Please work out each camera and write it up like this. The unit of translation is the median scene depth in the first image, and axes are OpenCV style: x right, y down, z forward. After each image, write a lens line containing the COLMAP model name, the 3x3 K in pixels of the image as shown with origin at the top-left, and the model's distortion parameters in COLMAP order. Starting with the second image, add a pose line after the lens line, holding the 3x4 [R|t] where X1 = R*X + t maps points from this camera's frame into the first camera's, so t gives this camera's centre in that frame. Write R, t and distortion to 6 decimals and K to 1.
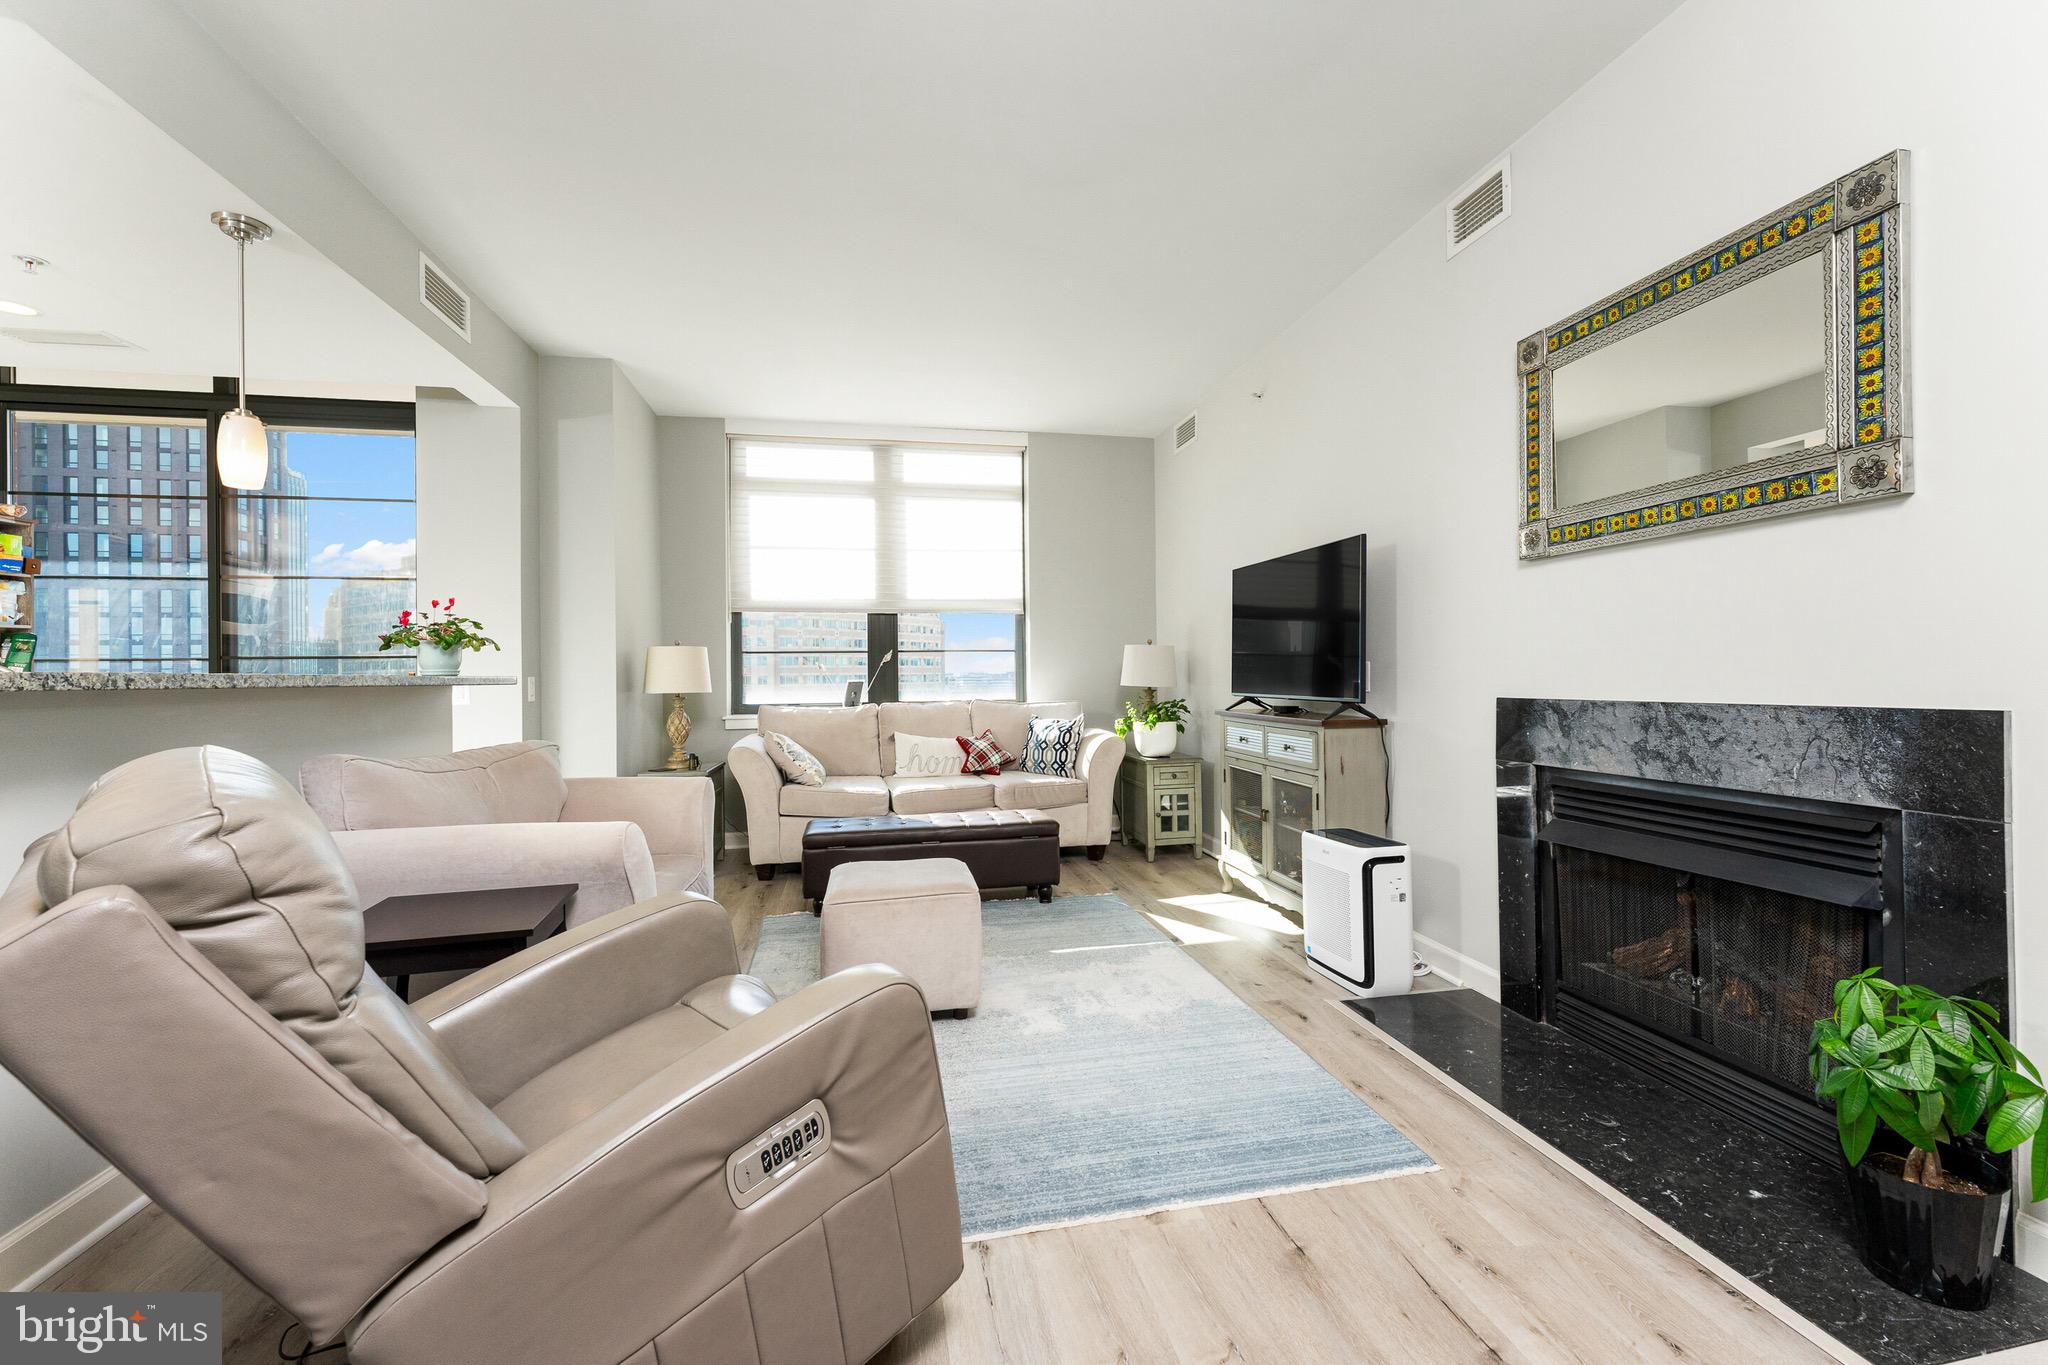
lens RADIAL K [[852.3, 0, 1031.8], [0, 852.3, 674.3], [0, 0, 1]] dist [0.001115, -0.000688]
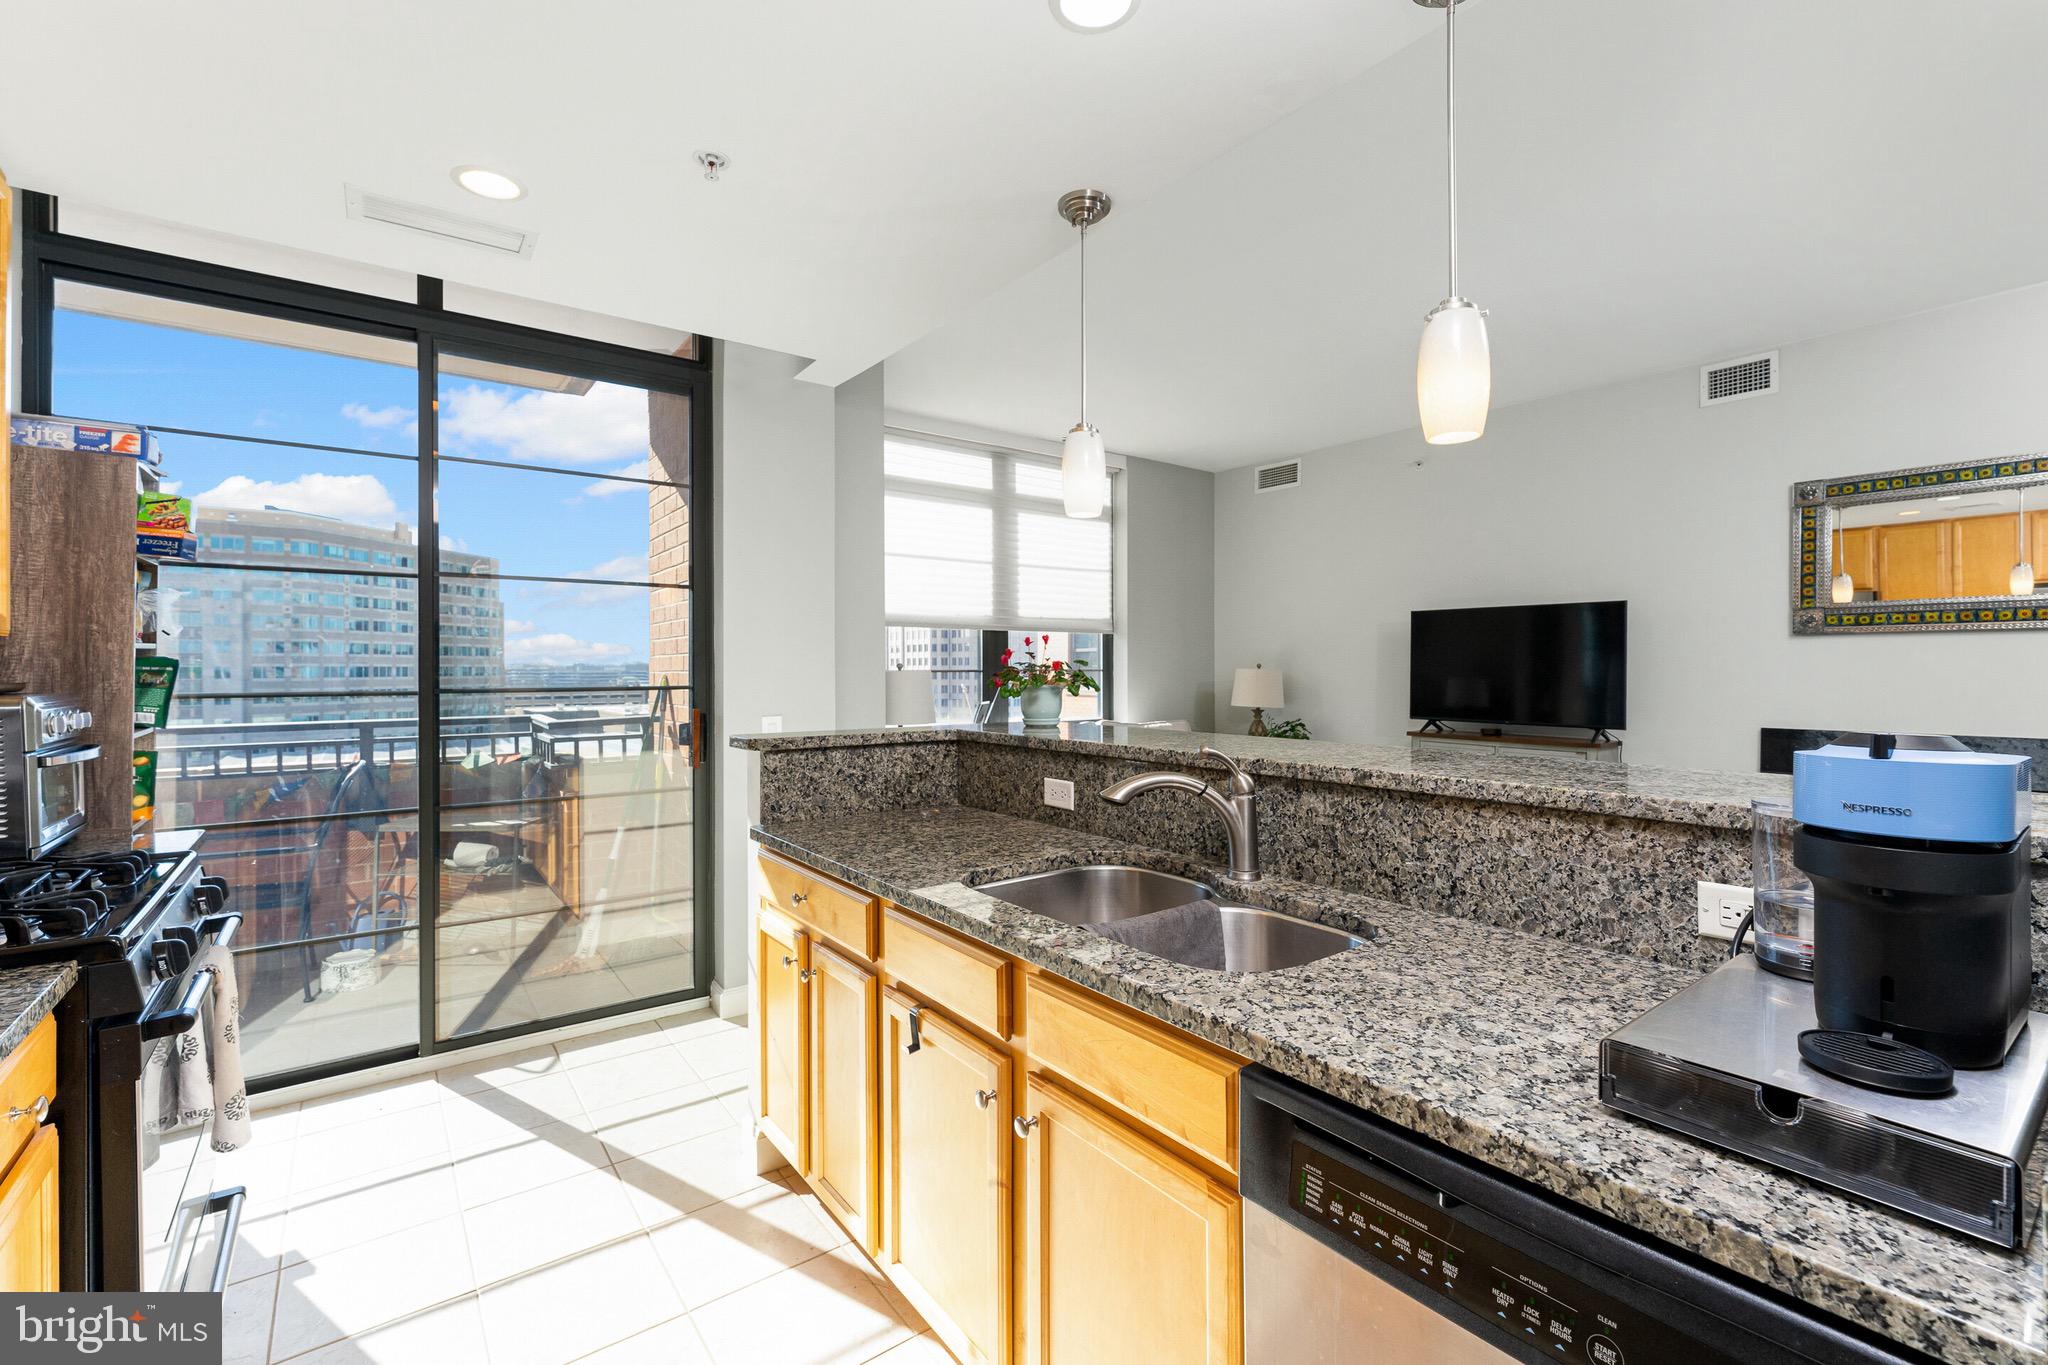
lens RADIAL K [[890.7, 0, 1035.0], [0, 890.7, 671.6], [0, 0, 1]] dist [-0.001566, 0.001024]
pose [[0.896956, 0.006695, 0.442069, -0.622922], [-0.008217, 0.999965, 0.001528, -0.030340], [-0.442043, -0.005003, 0.896980, 0.103478]]
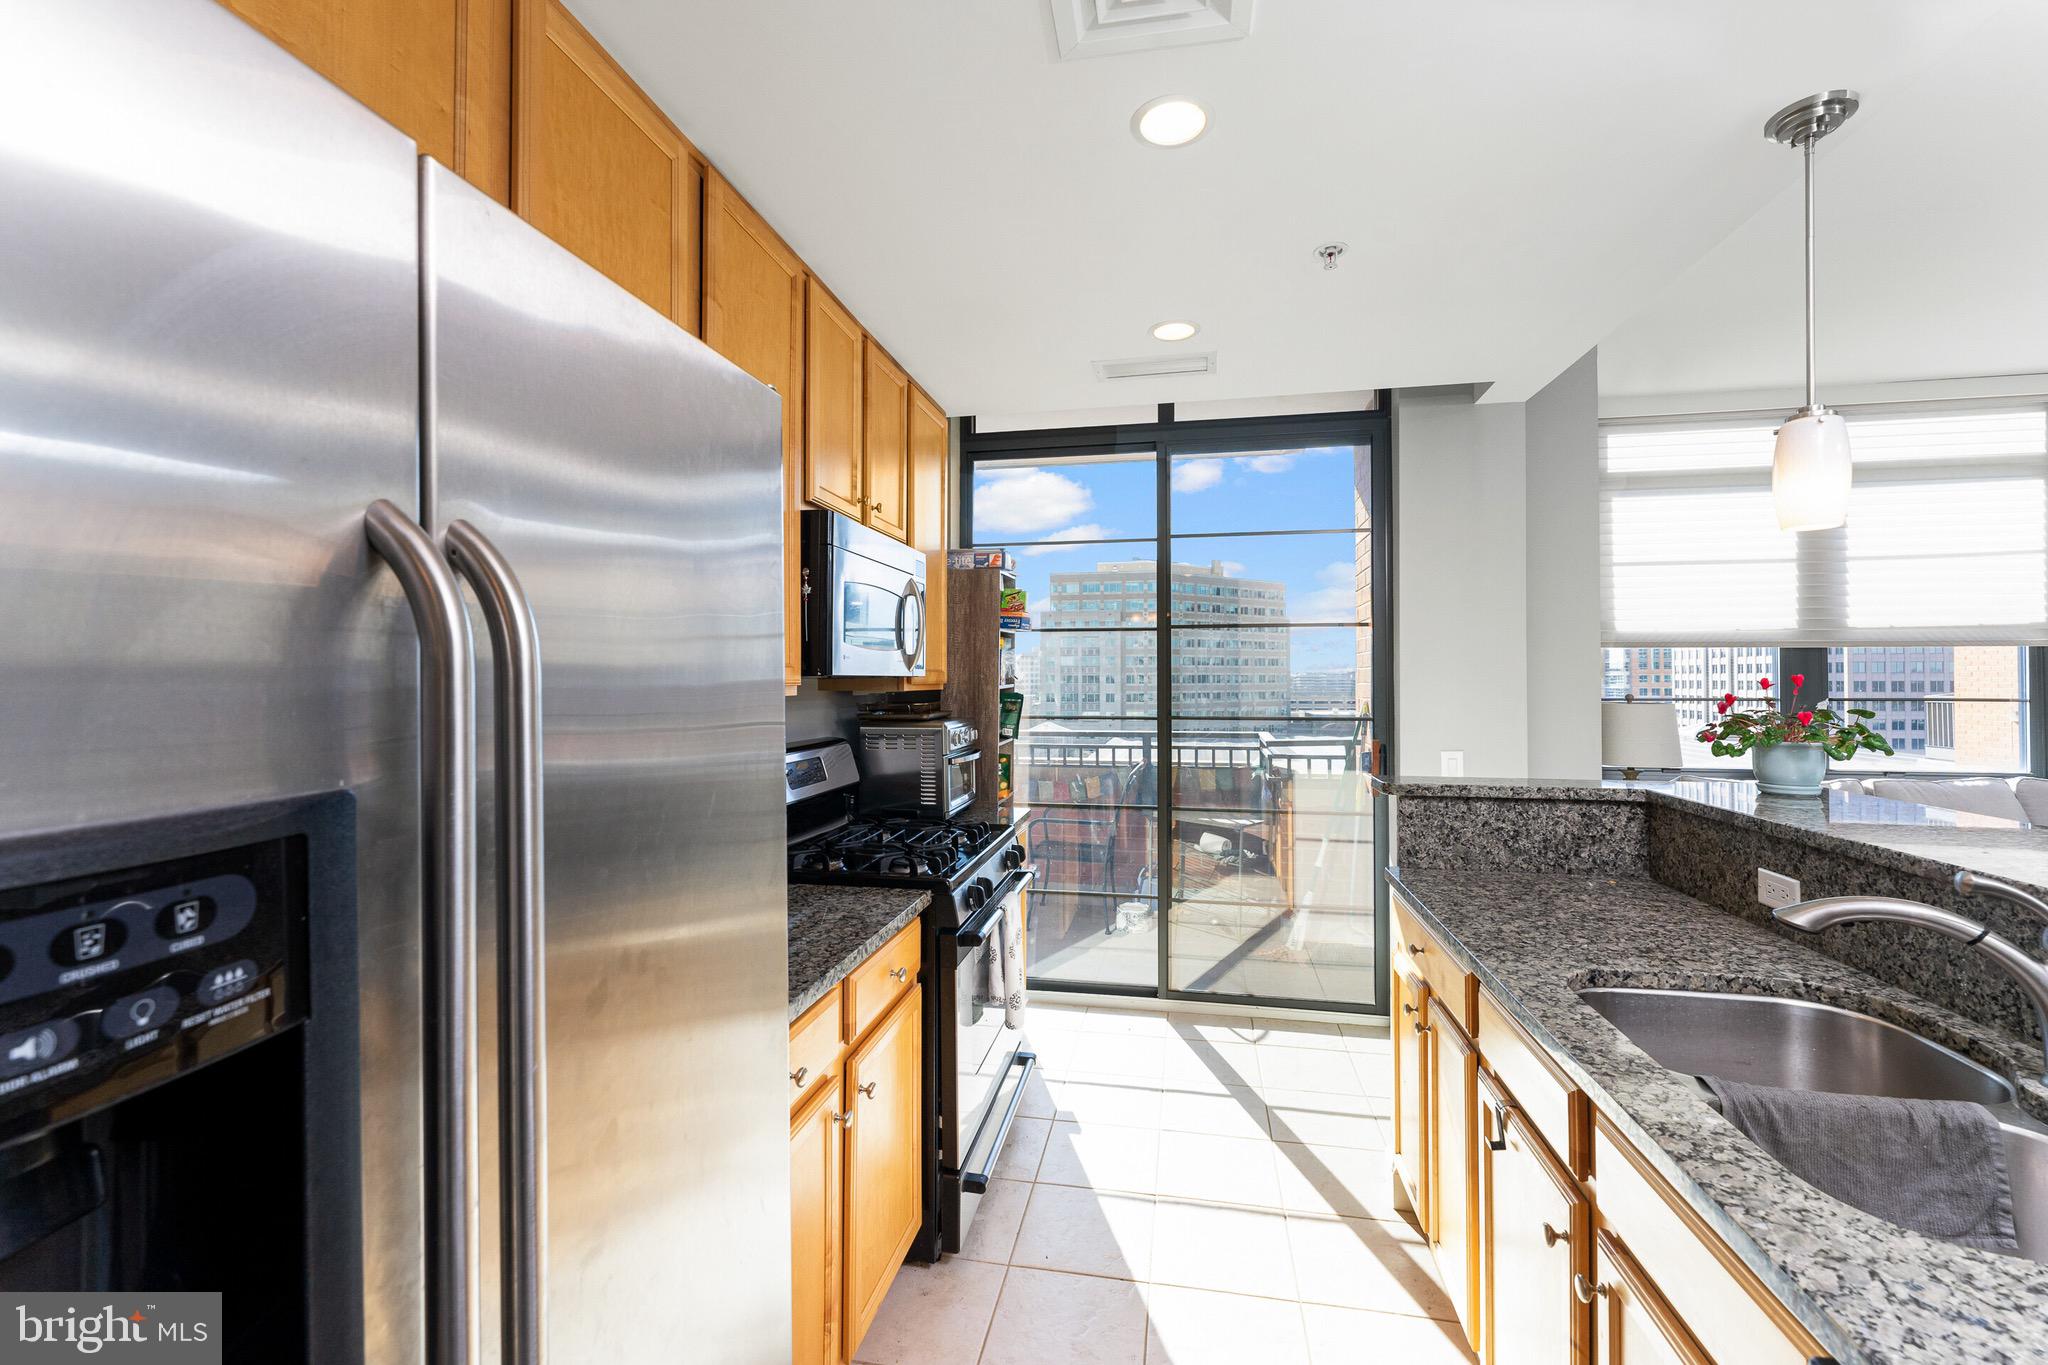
lens RADIAL K [[852.3, 0, 1022.6], [0, 852.3, 668.7], [0, 0, 1]] dist [0.001115, -0.000688]
pose [[0.926550, 0.005437, -0.376133, -0.565205], [-0.007272, 0.999968, -0.003458, -0.049615], [0.376102, 0.005939, 0.926559, 0.086658]]
